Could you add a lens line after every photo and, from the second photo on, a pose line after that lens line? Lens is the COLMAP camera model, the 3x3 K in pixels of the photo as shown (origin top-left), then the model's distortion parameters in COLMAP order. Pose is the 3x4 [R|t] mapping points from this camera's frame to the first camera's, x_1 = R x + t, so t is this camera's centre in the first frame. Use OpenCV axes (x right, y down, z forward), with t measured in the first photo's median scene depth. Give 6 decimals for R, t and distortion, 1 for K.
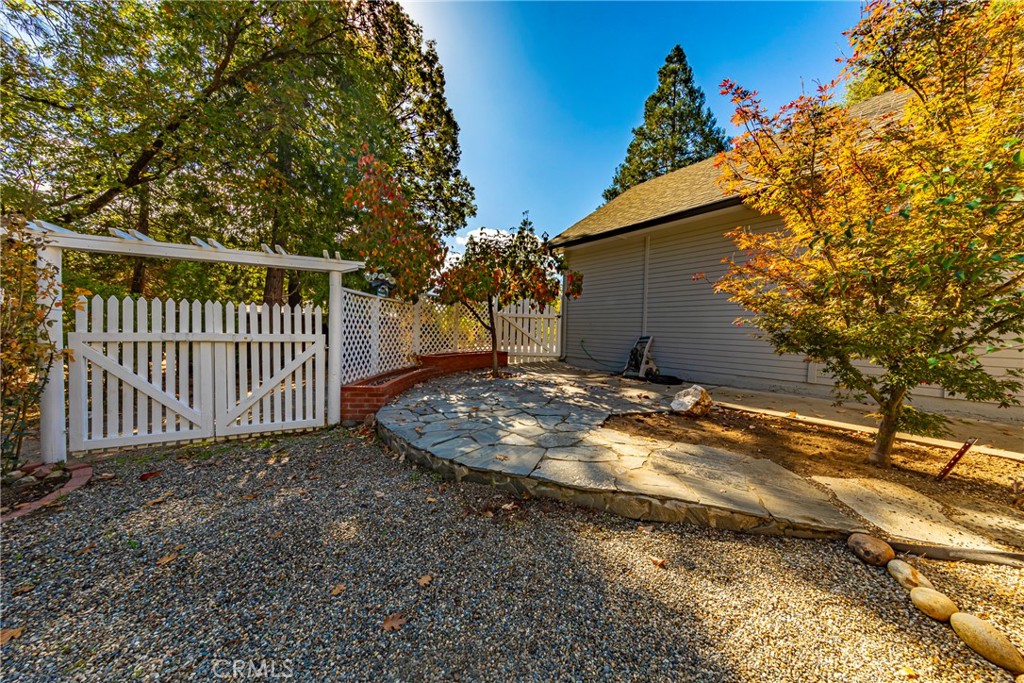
lens RADIAL K [[331.7, 0, 516.4], [0, 331.7, 343.5], [0, 0, 1]] dist [0.000393, 0.000026]
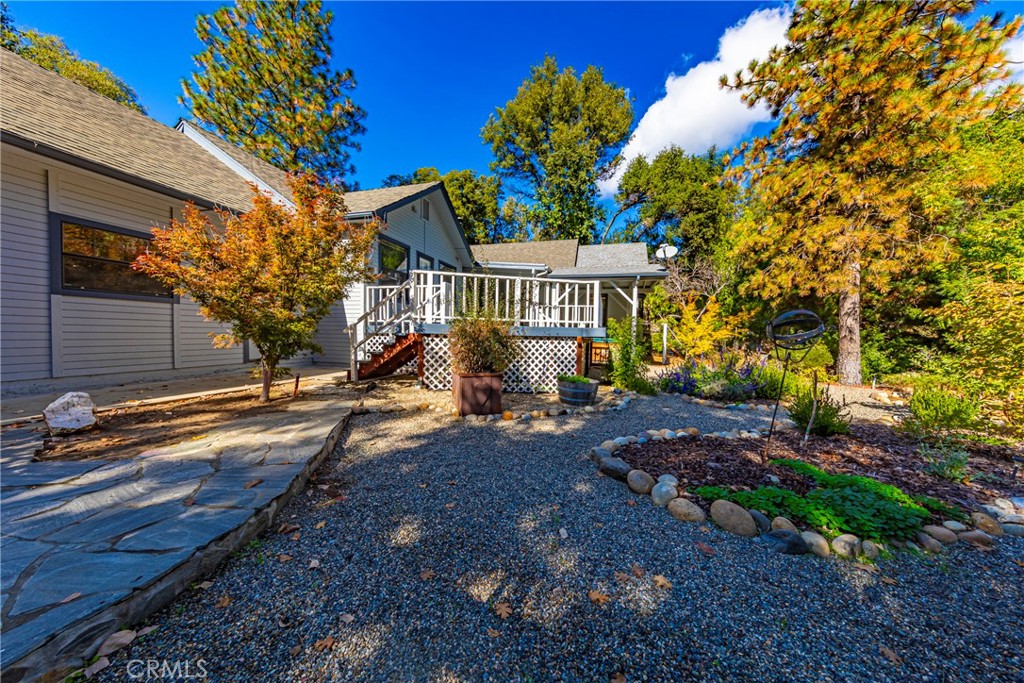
lens RADIAL K [[331.7, 0, 516.4], [0, 331.7, 343.5], [0, 0, 1]] dist [0.000393, 0.000026]
pose [[-0.634700, -0.036660, 0.771889, -0.416762], [-0.002483, 0.998966, 0.045403, -0.017884], [-0.772755, 0.026901, -0.634134, 0.382863]]
